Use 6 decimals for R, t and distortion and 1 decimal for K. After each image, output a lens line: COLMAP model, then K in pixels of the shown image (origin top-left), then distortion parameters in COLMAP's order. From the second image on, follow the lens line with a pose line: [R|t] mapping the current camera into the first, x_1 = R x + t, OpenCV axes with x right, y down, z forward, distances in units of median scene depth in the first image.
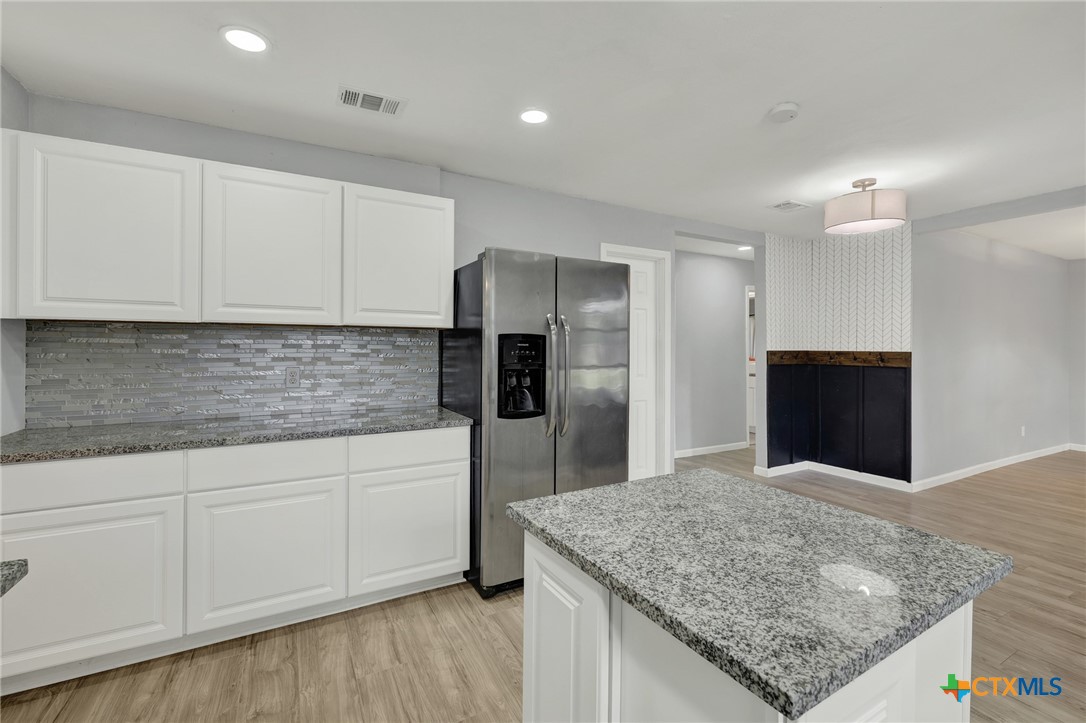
lens RADIAL K [[473.8, 0, 539.7], [0, 473.8, 346.2], [0, 0, 1]] dist [-0.002160, 0.000250]
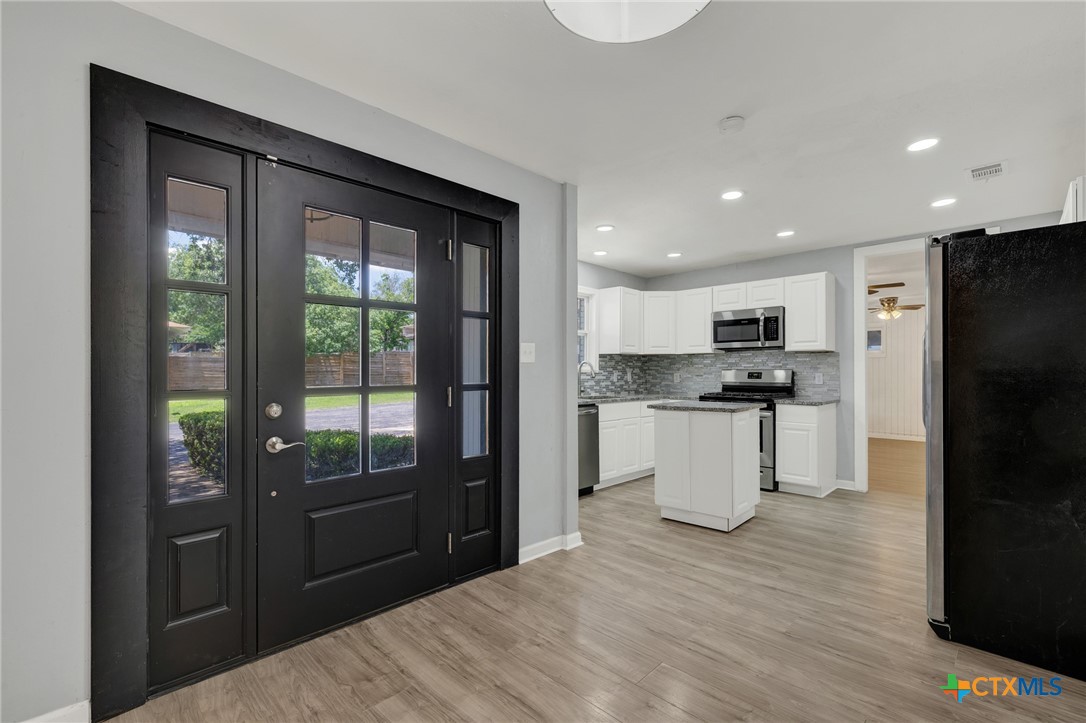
lens RADIAL K [[473.8, 0, 547.4], [0, 473.8, 366.2], [0, 0, 1]] dist [-0.002160, 0.000250]
pose [[-0.961742, -0.009248, -0.273800, 0.621977], [-0.006994, 0.999933, -0.009207, 0.028883], [0.273867, -0.006940, -0.961743, 0.981880]]
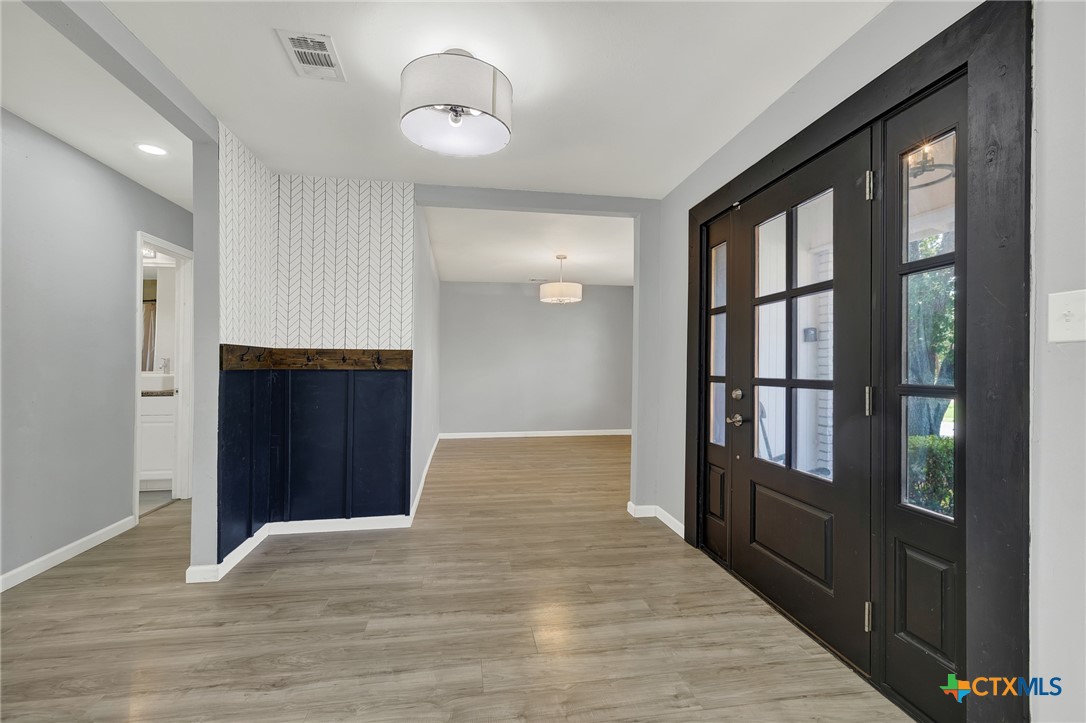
lens RADIAL K [[473.8, 0, 542.7], [0, 473.8, 361.5], [0, 0, 1]] dist [-0.002160, 0.000250]
pose [[0.338428, 0.001232, 0.940992, 0.107696], [-0.001860, 0.999998, -0.000641, 0.030144], [-0.940990, -0.001533, 0.338430, 0.503606]]
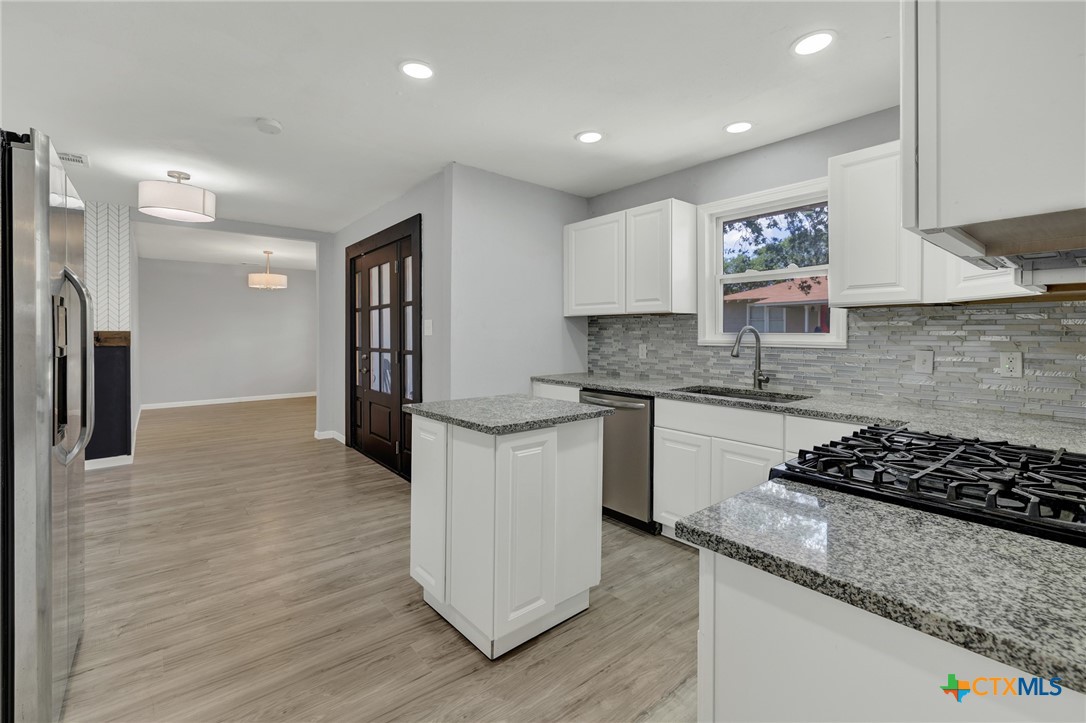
lens RADIAL K [[473.8, 0, 534.5], [0, 473.8, 345.5], [0, 0, 1]] dist [-0.002160, 0.000250]
pose [[-0.164897, -0.029755, 0.985862, -0.391712], [-0.000817, 0.999549, 0.030032, 0.010745], [-0.986310, 0.004147, -0.164847, 0.271329]]
